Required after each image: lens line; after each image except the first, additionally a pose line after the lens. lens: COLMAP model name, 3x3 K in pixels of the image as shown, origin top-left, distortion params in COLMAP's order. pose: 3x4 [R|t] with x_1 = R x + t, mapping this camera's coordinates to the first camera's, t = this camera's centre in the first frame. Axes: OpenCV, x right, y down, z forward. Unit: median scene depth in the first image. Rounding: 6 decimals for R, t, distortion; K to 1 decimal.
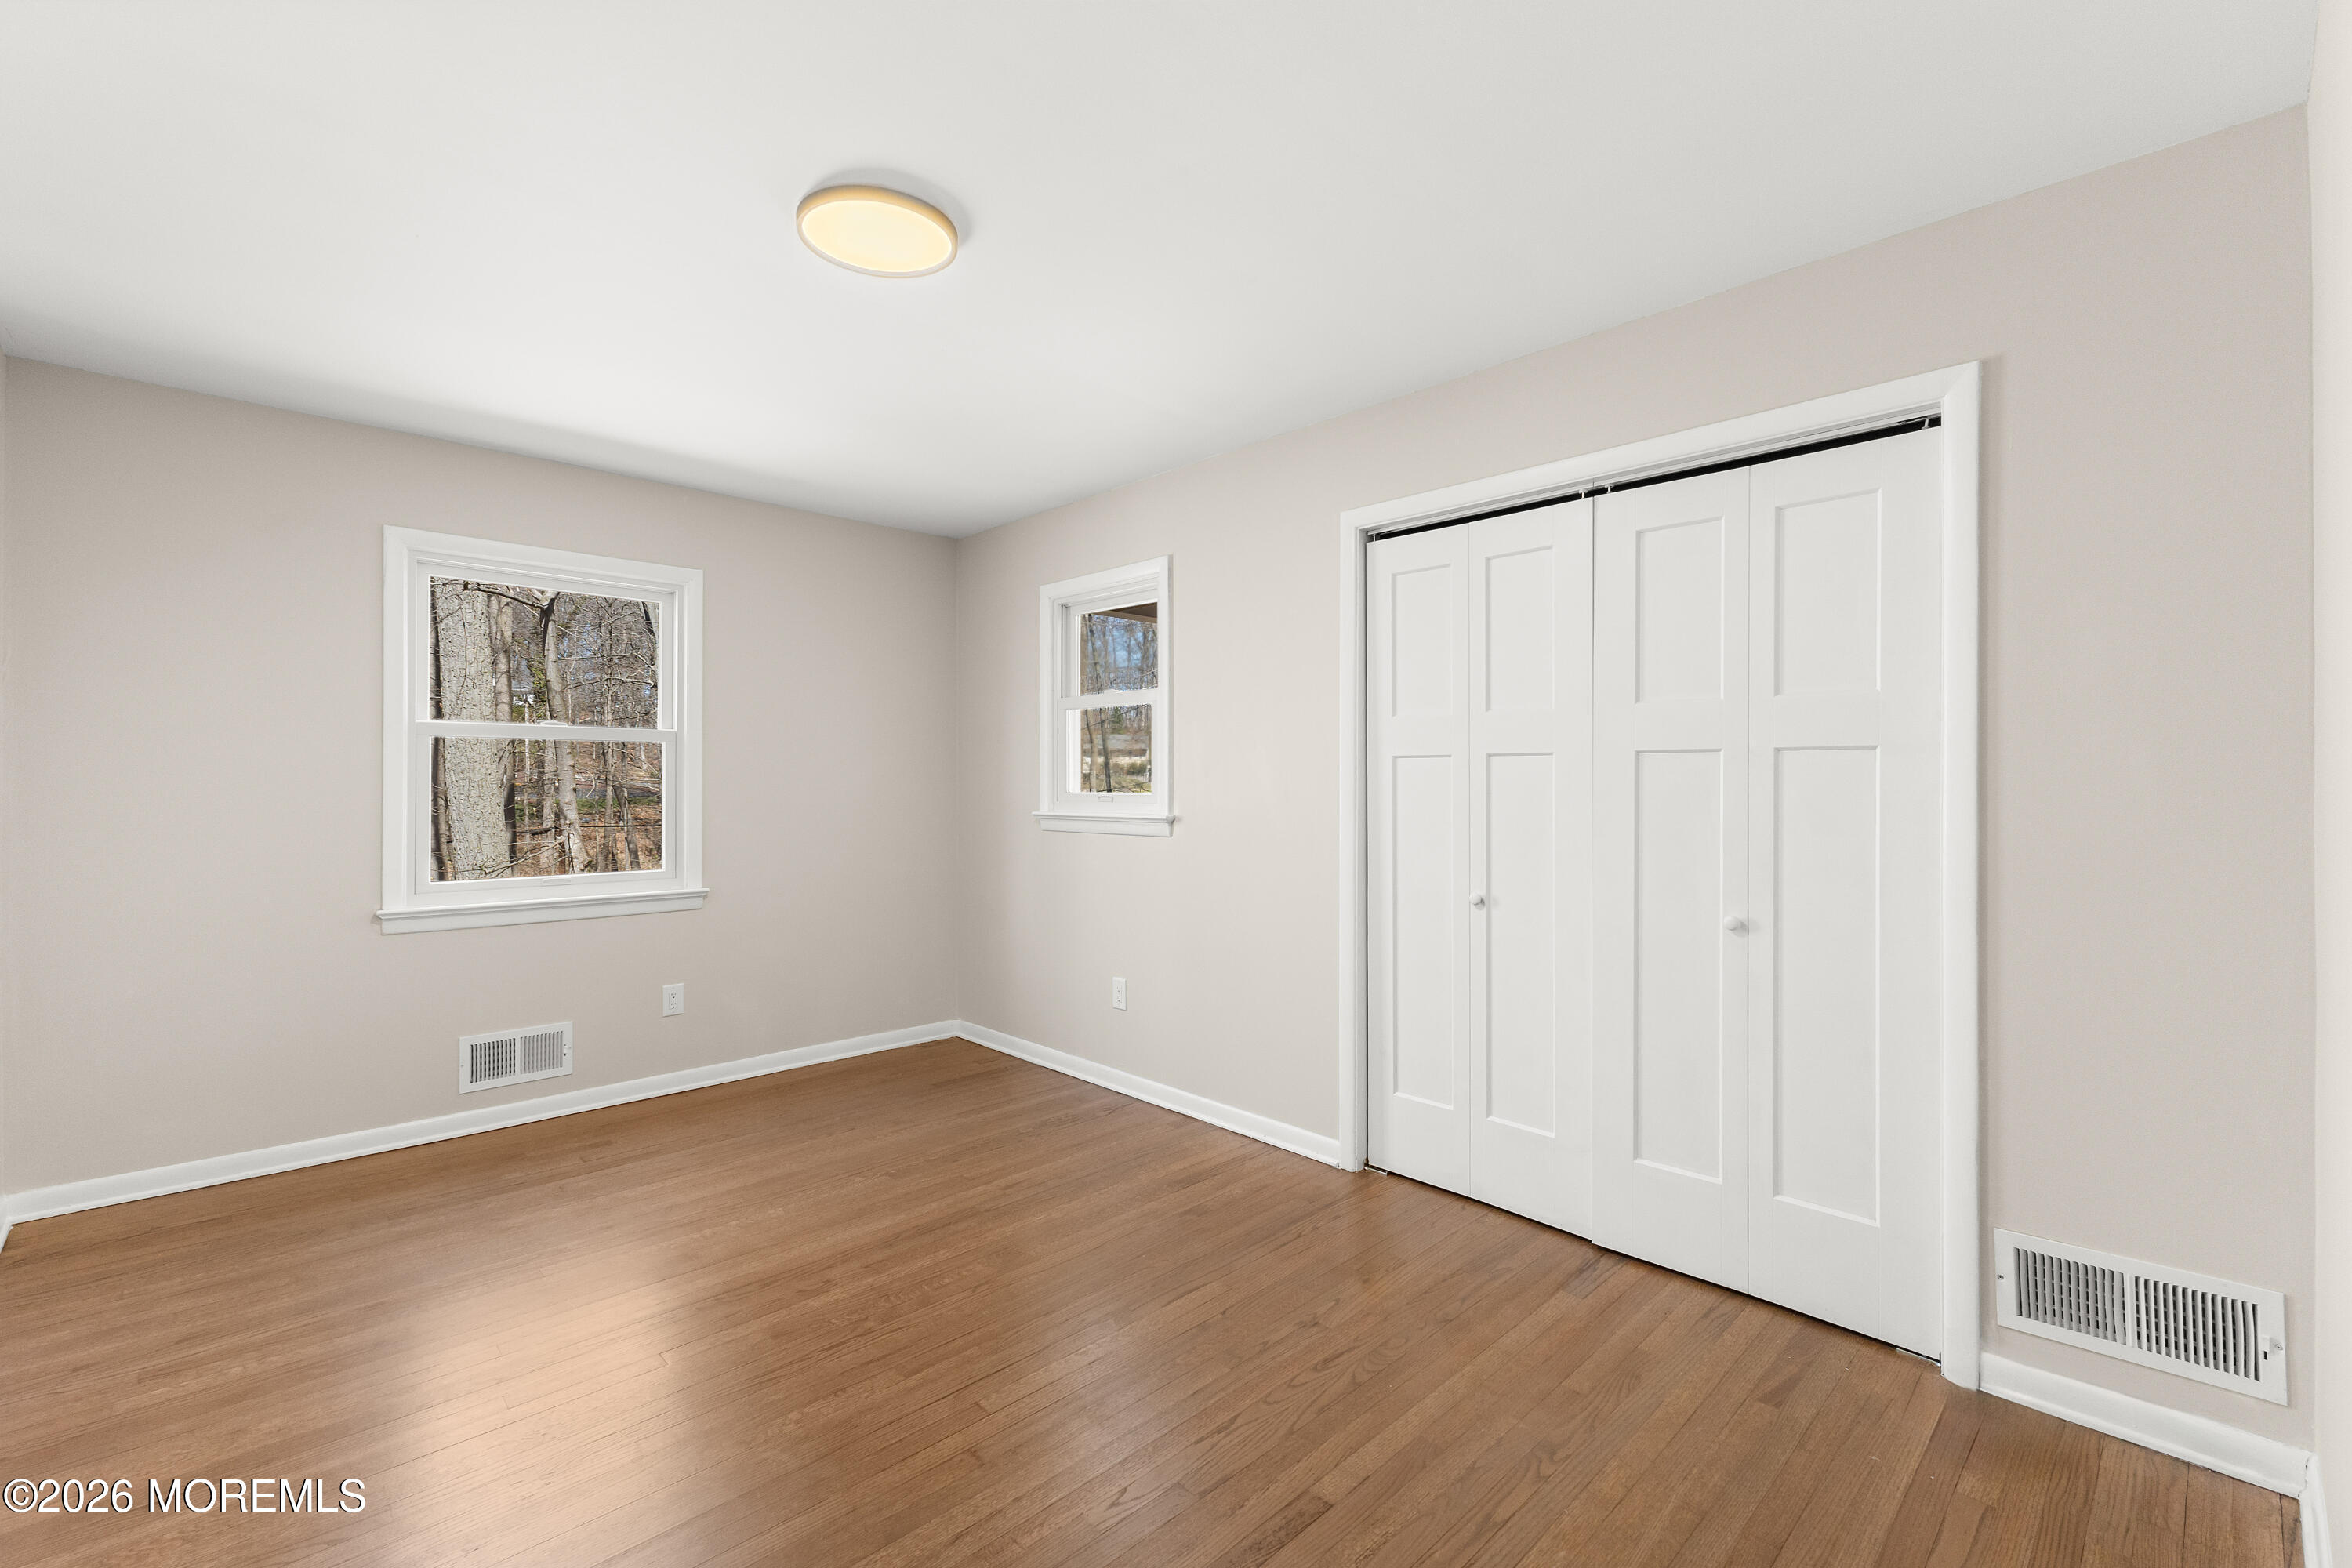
lens RADIAL K [[1010.8, 0, 1173.1], [0, 1010.8, 778.7], [0, 0, 1]] dist [0.009704, -0.003469]
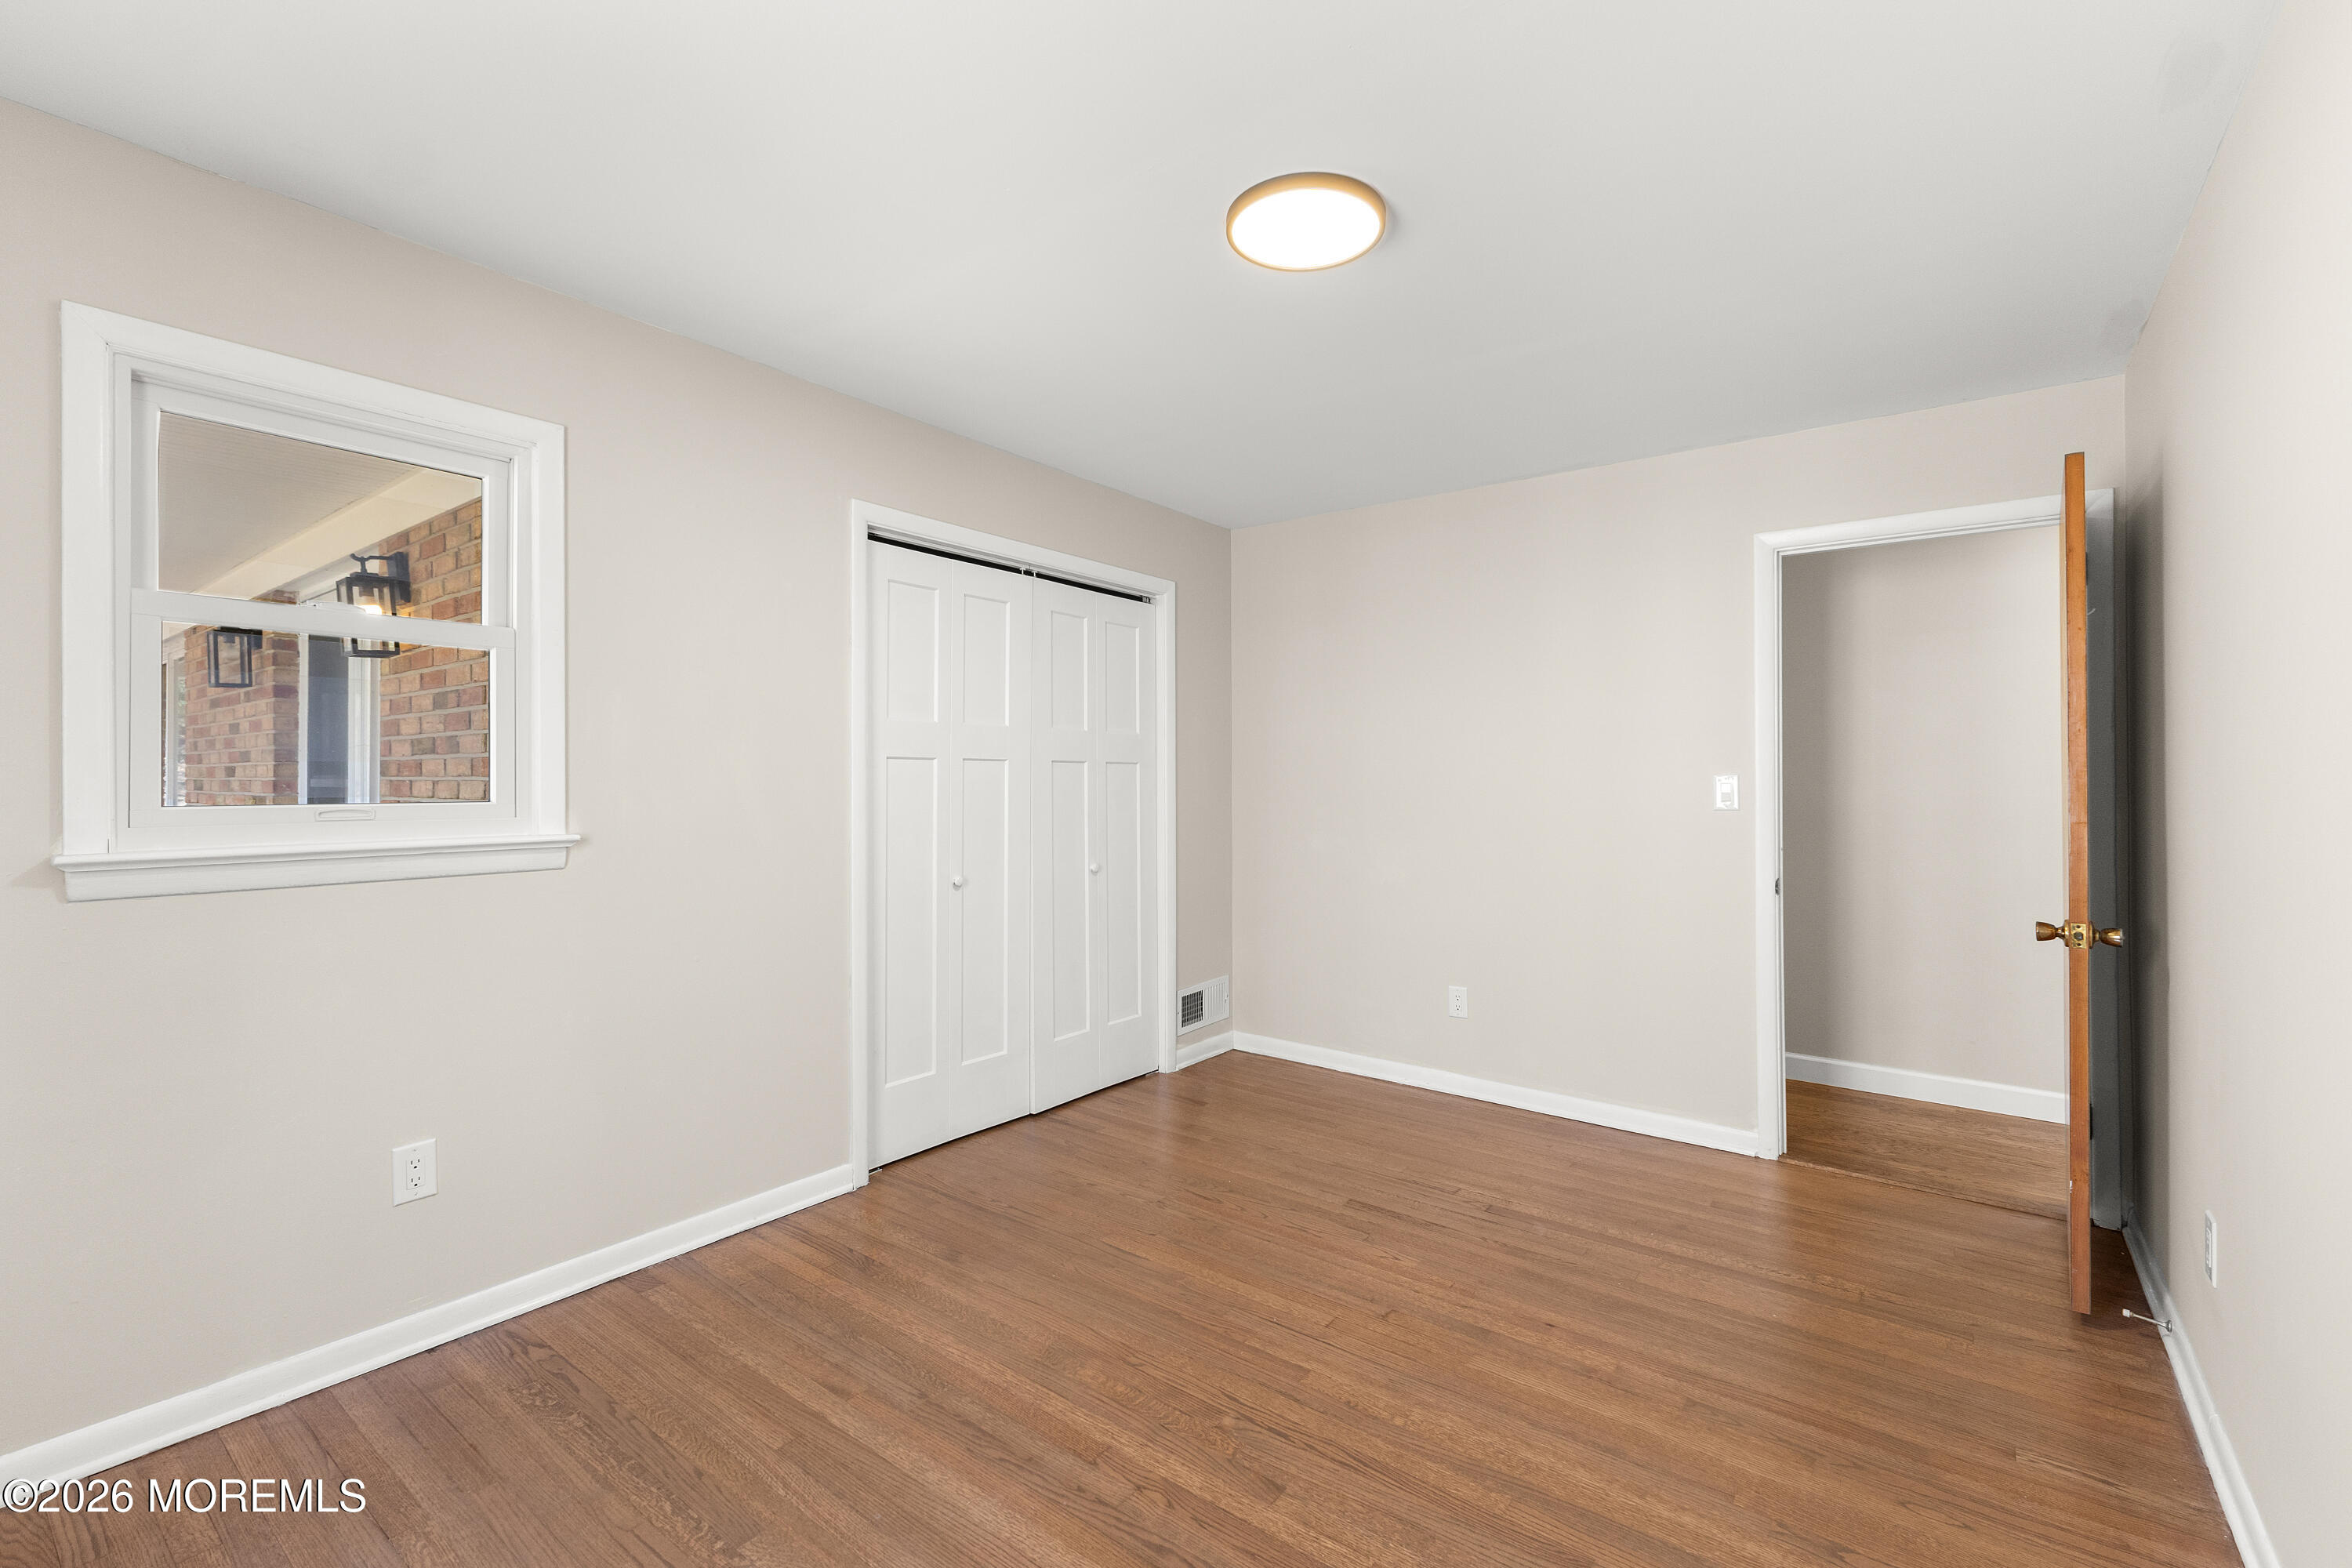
lens RADIAL K [[1010.8, 0, 1173.1], [0, 1010.8, 777.0], [0, 0, 1]] dist [0.009704, -0.003469]
pose [[-0.153665, 0.004569, 0.988112, -0.956078], [-0.001630, 0.999987, -0.004877, 0.002502], [-0.988122, -0.002360, -0.153655, 0.993054]]
